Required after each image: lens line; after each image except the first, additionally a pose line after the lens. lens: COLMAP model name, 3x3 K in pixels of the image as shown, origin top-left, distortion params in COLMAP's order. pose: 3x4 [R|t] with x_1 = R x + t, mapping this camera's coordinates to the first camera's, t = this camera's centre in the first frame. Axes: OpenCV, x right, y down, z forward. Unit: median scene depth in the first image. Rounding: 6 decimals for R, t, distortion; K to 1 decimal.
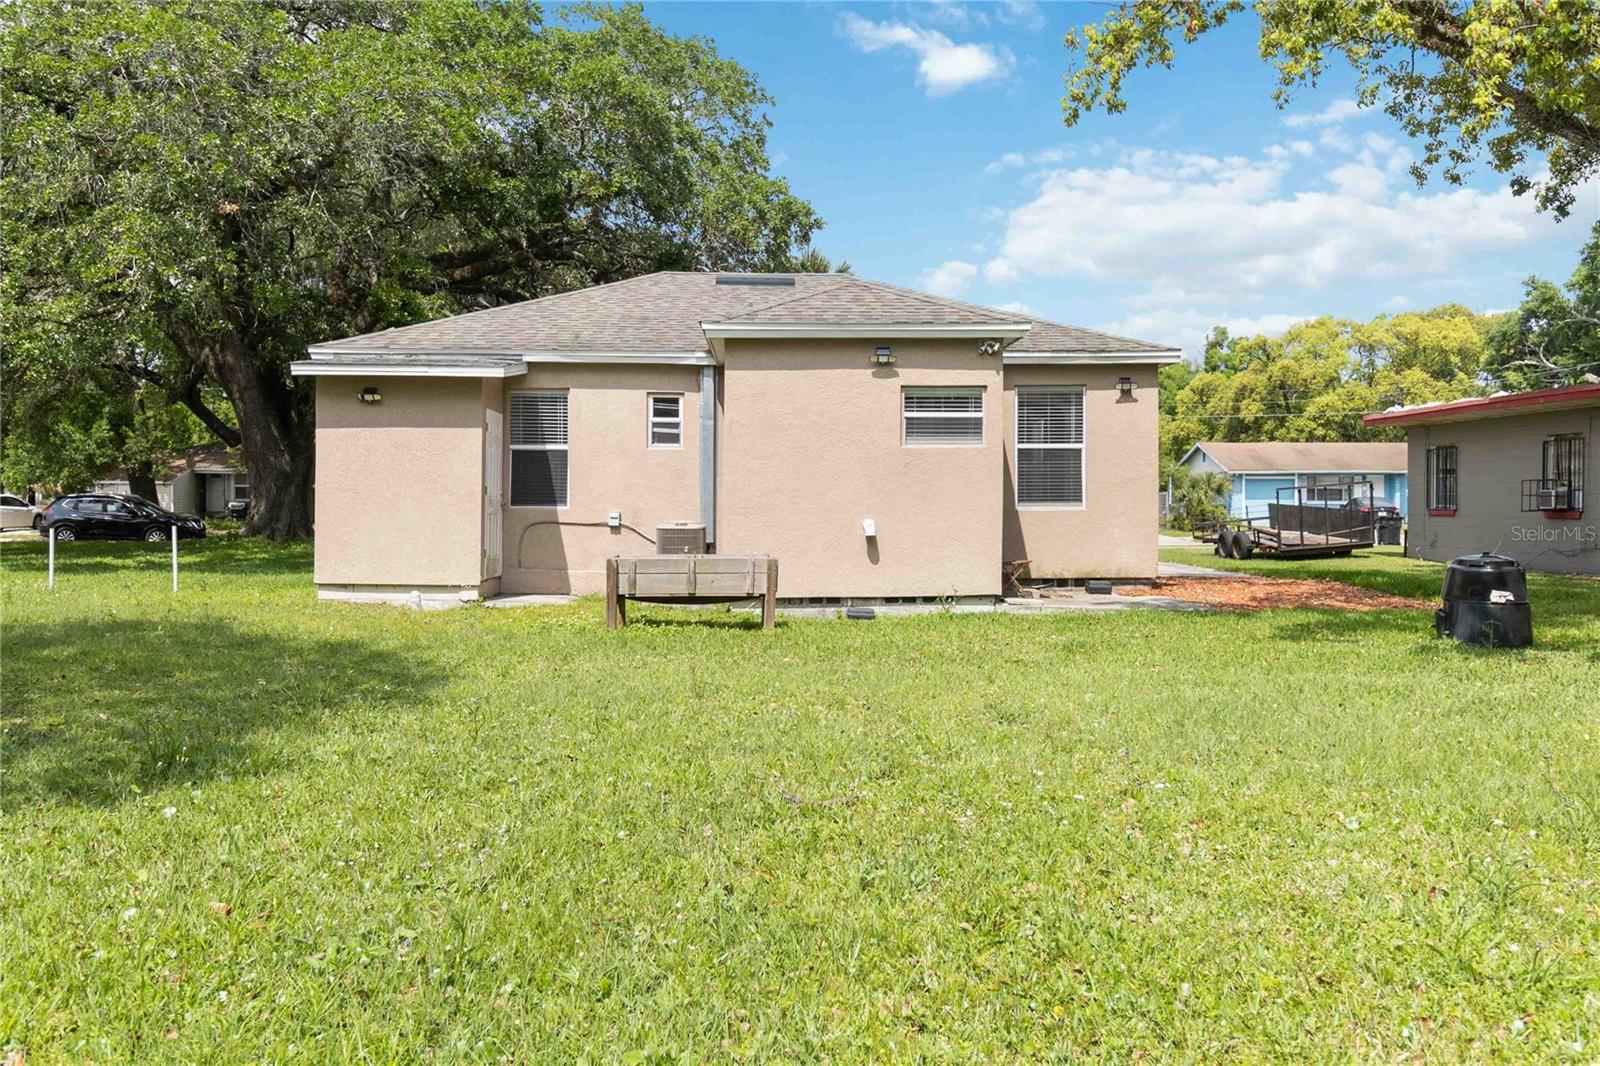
lens RADIAL K [[873.4, 0, 799.8], [0, 873.4, 522.2], [0, 0, 1]] dist [-0.001637, 0.000911]
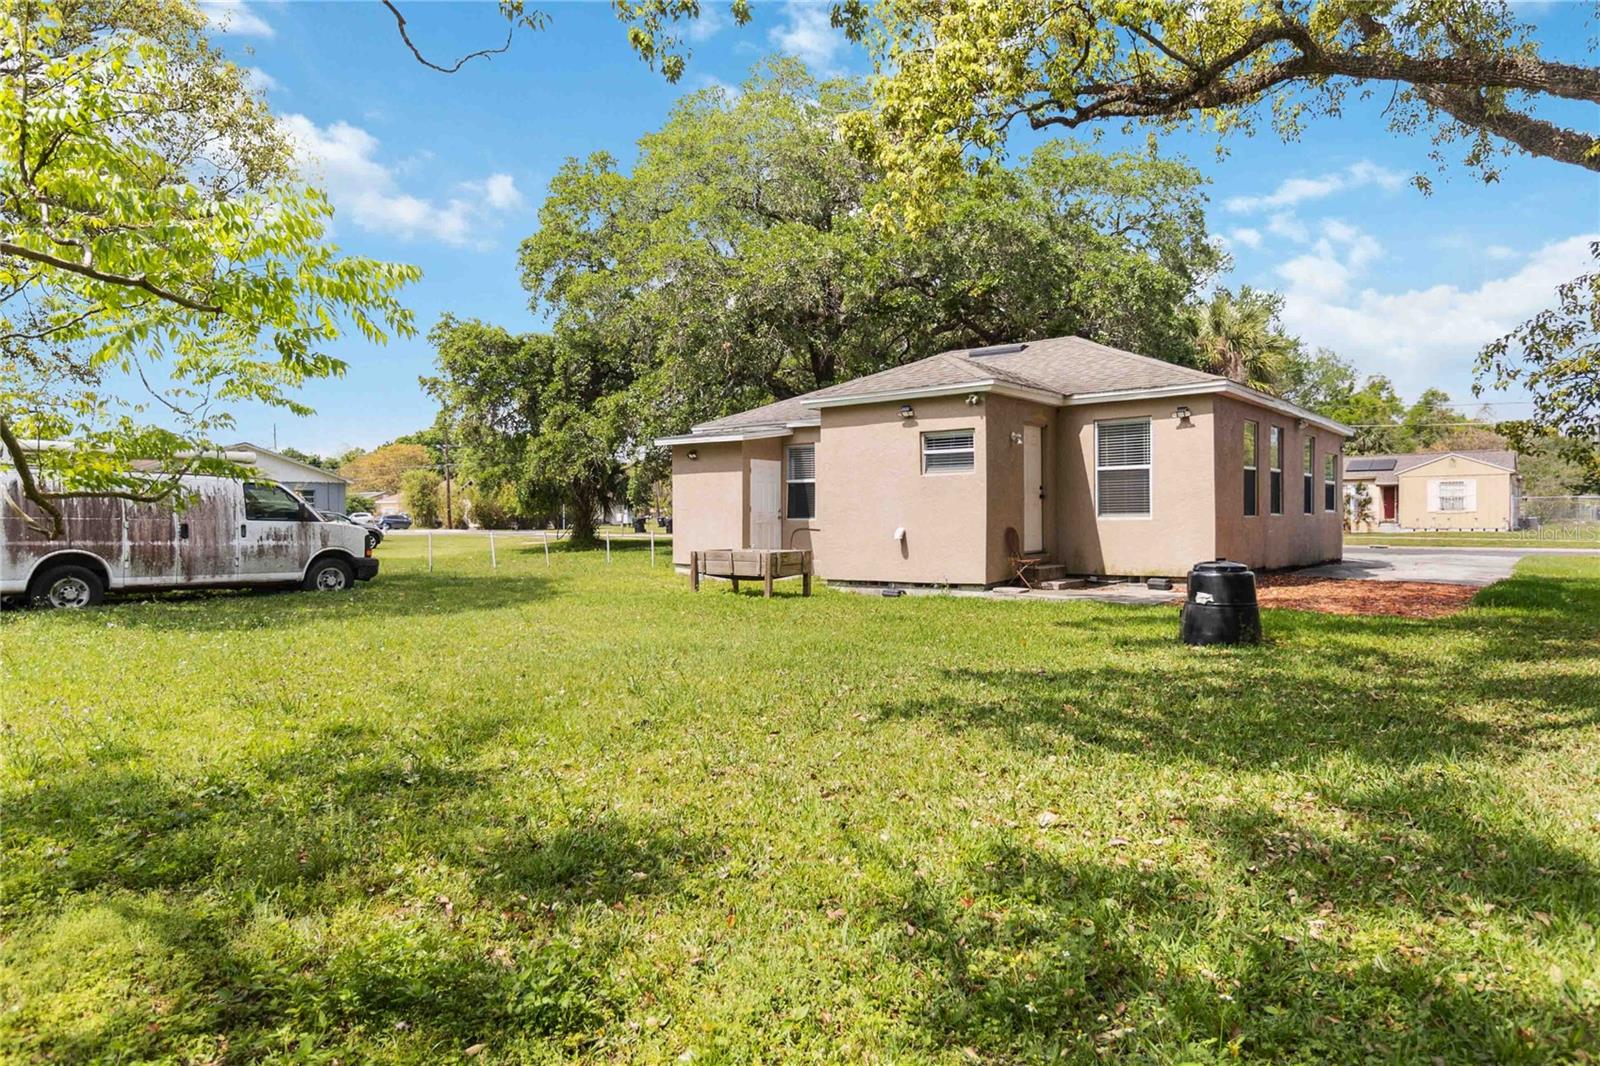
lens RADIAL K [[611.3, 0, 799.3], [0, 611.3, 541.2], [0, 0, 1]] dist [0.001727, 0.000070]
pose [[0.888514, 0.011415, -0.458707, 0.387647], [-0.001969, 0.999776, 0.021066, -0.001555], [0.458844, -0.017814, 0.888338, 0.037781]]
